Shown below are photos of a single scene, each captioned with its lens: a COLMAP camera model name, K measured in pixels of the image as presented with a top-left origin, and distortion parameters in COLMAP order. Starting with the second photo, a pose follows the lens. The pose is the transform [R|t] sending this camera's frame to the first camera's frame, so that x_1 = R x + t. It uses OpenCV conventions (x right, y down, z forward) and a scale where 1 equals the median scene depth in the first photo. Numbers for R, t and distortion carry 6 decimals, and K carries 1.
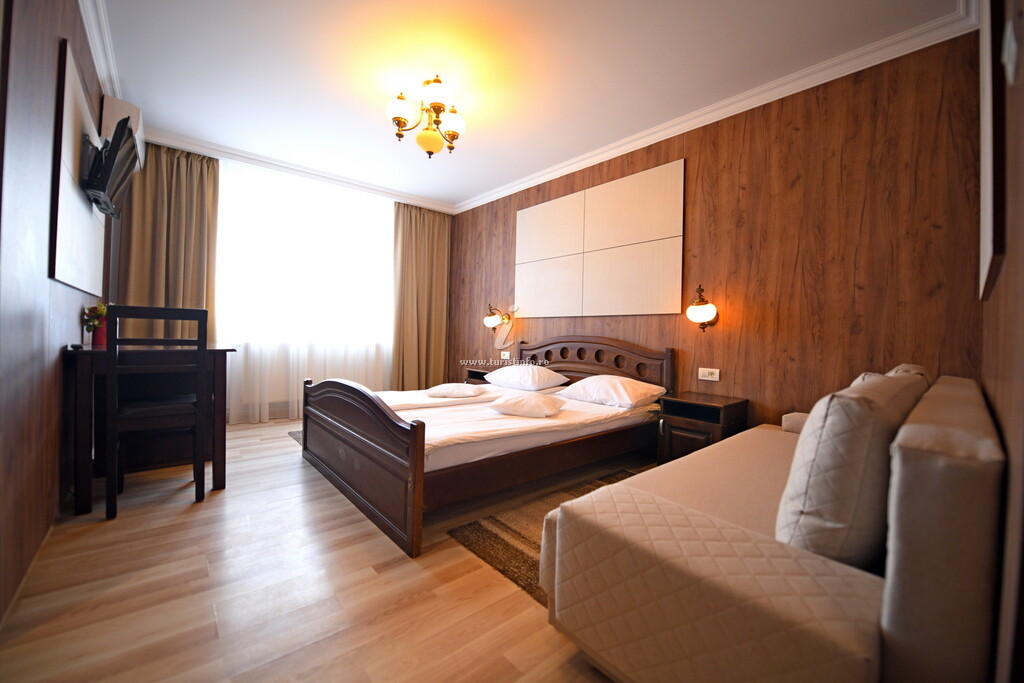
lens RADIAL K [[411.3, 0, 523.3], [0, 411.3, 337.8], [0, 0, 1]] dist [-0.020392, -0.000315]
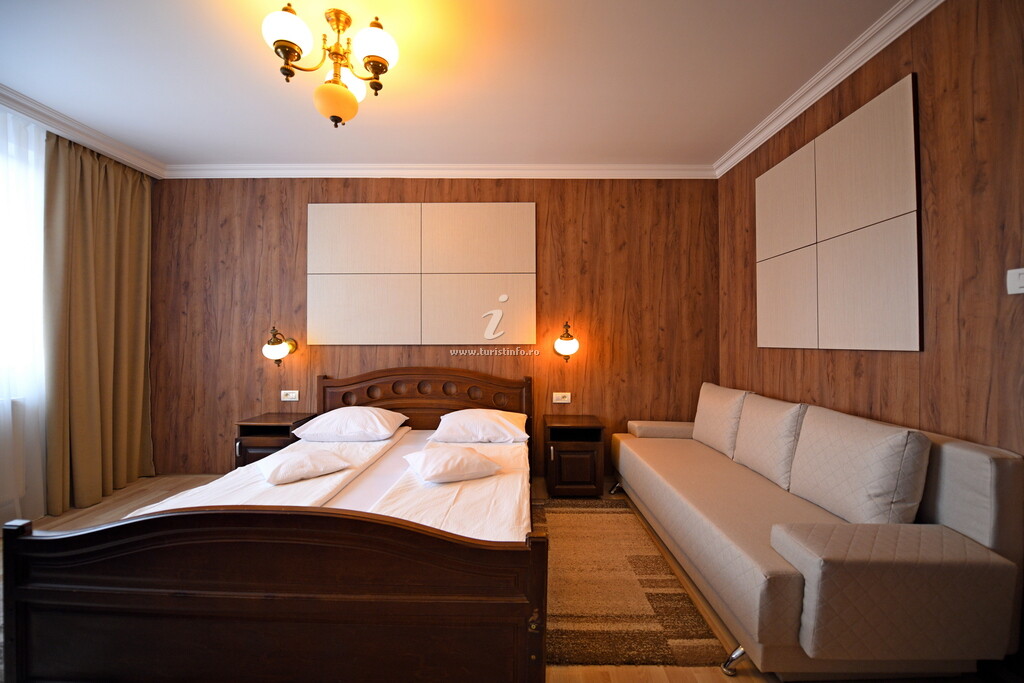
lens RADIAL K [[411.3, 0, 523.3], [0, 411.3, 337.8], [0, 0, 1]] dist [-0.020392, -0.000315]
pose [[0.664474, -0.018023, 0.747094, -0.470456], [0.018262, 0.999802, 0.007878, -0.088977], [-0.747088, 0.008409, 0.664672, 0.306369]]
